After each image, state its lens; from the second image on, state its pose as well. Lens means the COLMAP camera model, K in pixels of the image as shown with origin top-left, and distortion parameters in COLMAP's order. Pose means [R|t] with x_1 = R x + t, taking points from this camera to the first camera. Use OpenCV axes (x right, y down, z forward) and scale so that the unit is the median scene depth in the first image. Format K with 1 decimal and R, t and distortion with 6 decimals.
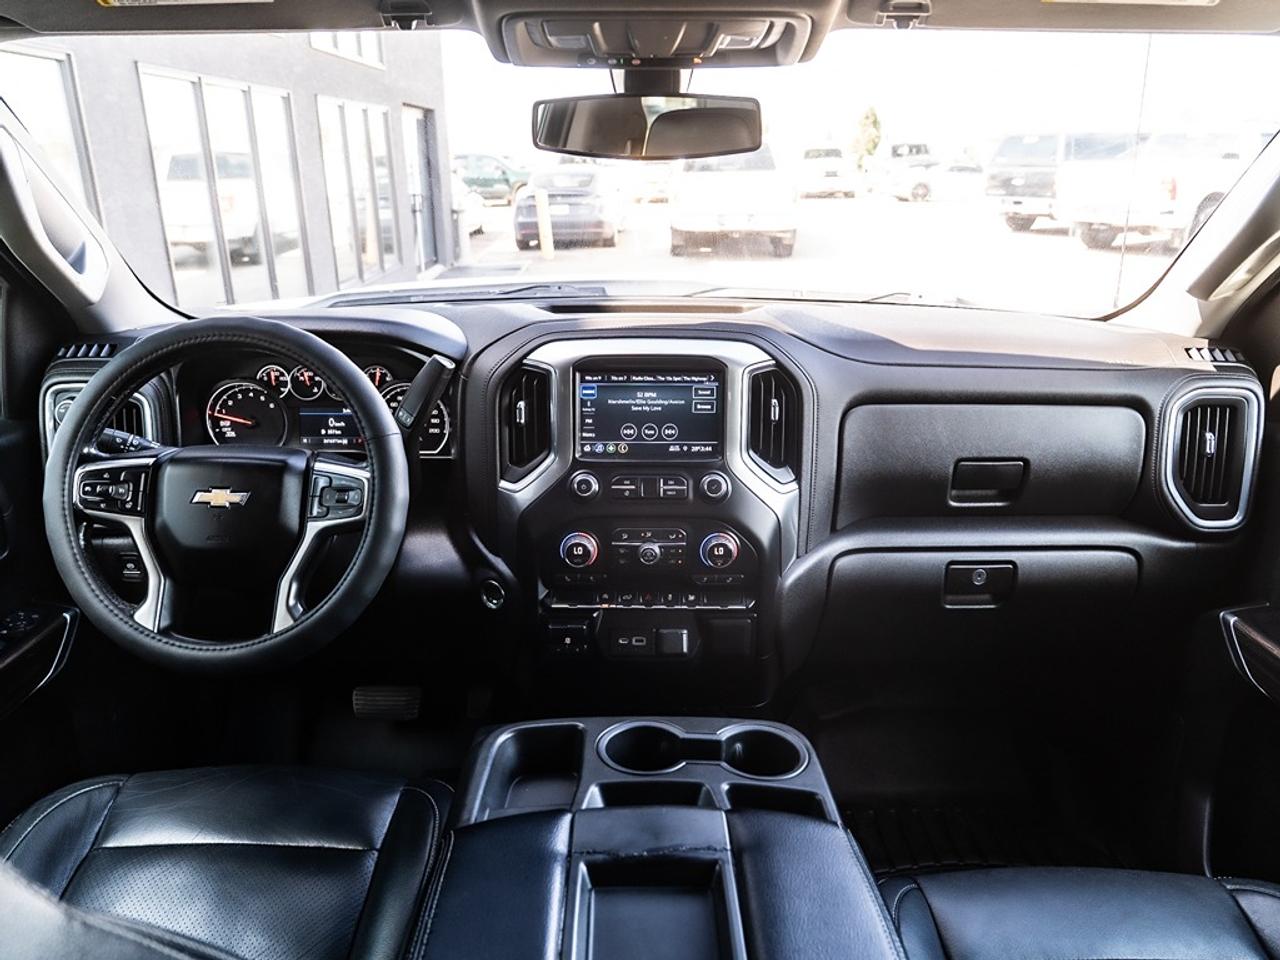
lens RADIAL K [[925.6, 0, 640.0], [0, 925.6, 480.0], [0, 0, 1]] dist [-0.010217, -0.003103]
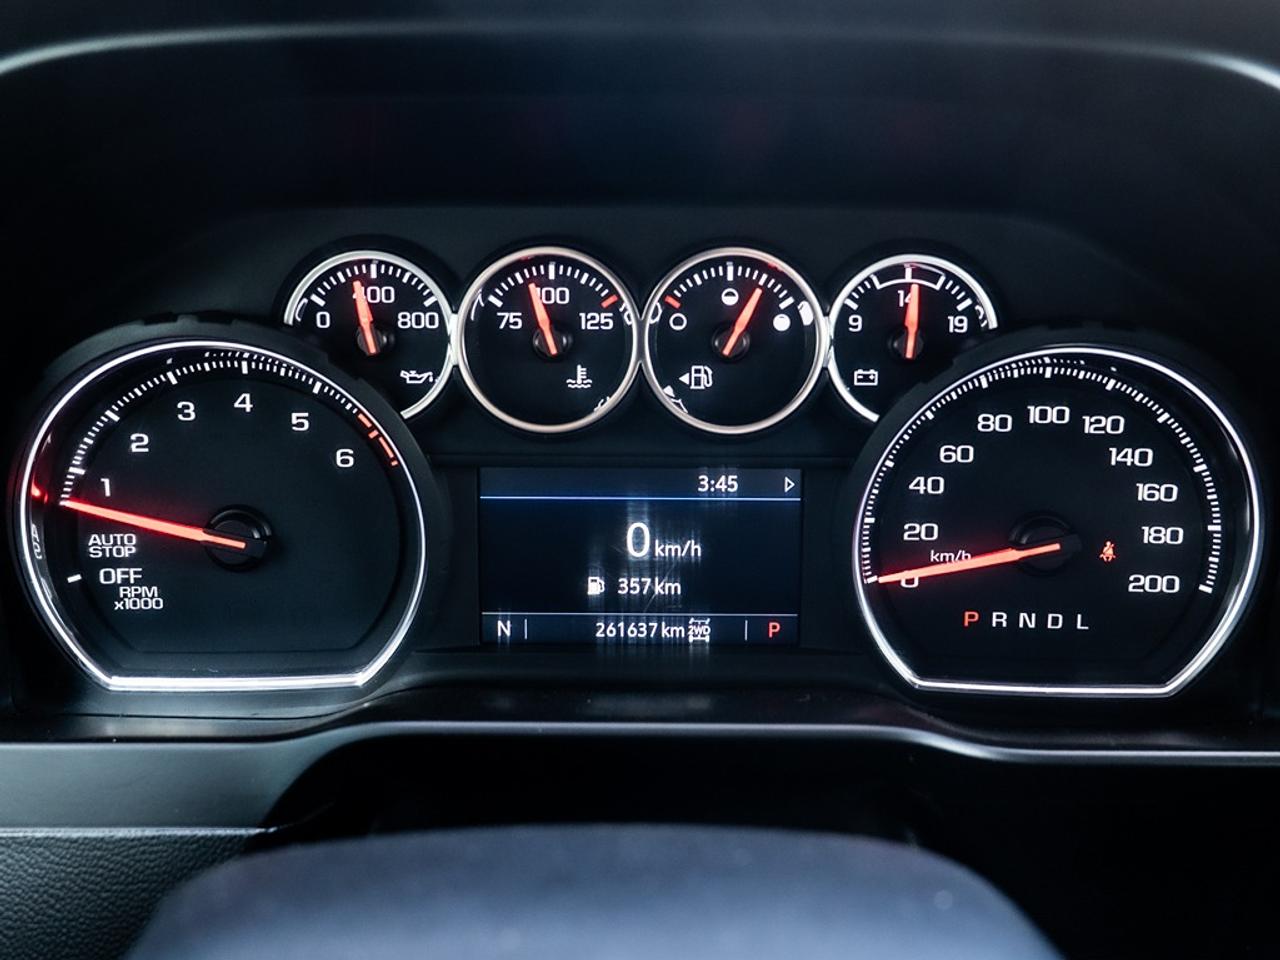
lens RADIAL K [[1226.8, 0, 640.0], [0, 1226.8, 480.0], [0, 0, 1]] dist [-0.022736, -0.006857]
pose [[0.999943, 0.001305, 0.010573, -0.374729], [-0.001049, 0.999708, -0.024145, -0.076842], [-0.010601, 0.024133, 0.999653, 0.814116]]
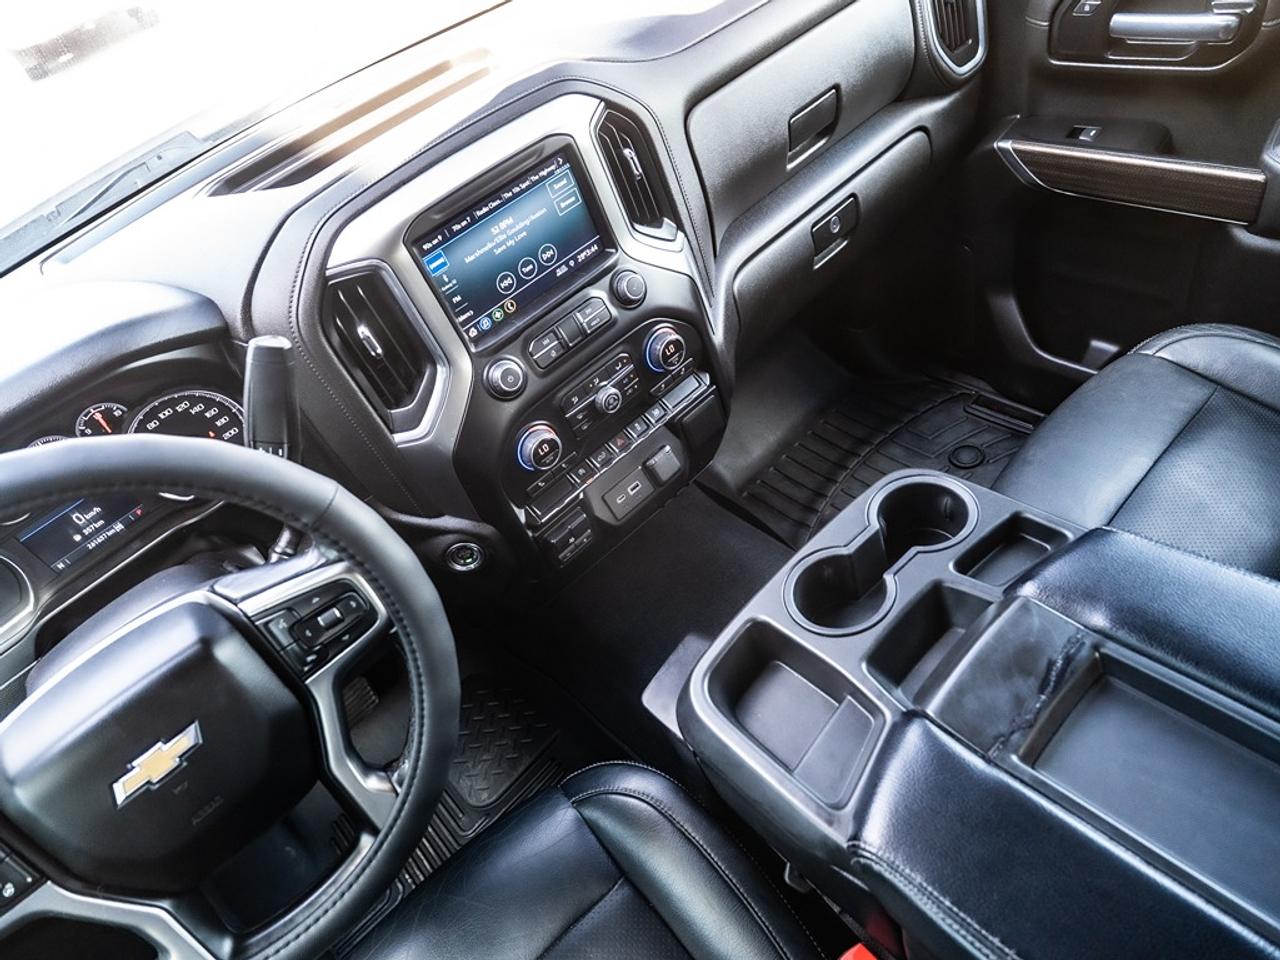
lens RADIAL K [[790.5, 0, 640.0], [0, 790.5, 480.0], [0, 0, 1]] dist [-0.020073, 0.001516]
pose [[0.715095, -0.615247, 0.331830, -0.243808], [0.458715, 0.771213, 0.441375, -0.160783], [-0.527466, -0.163410, 0.833713, 0.384306]]
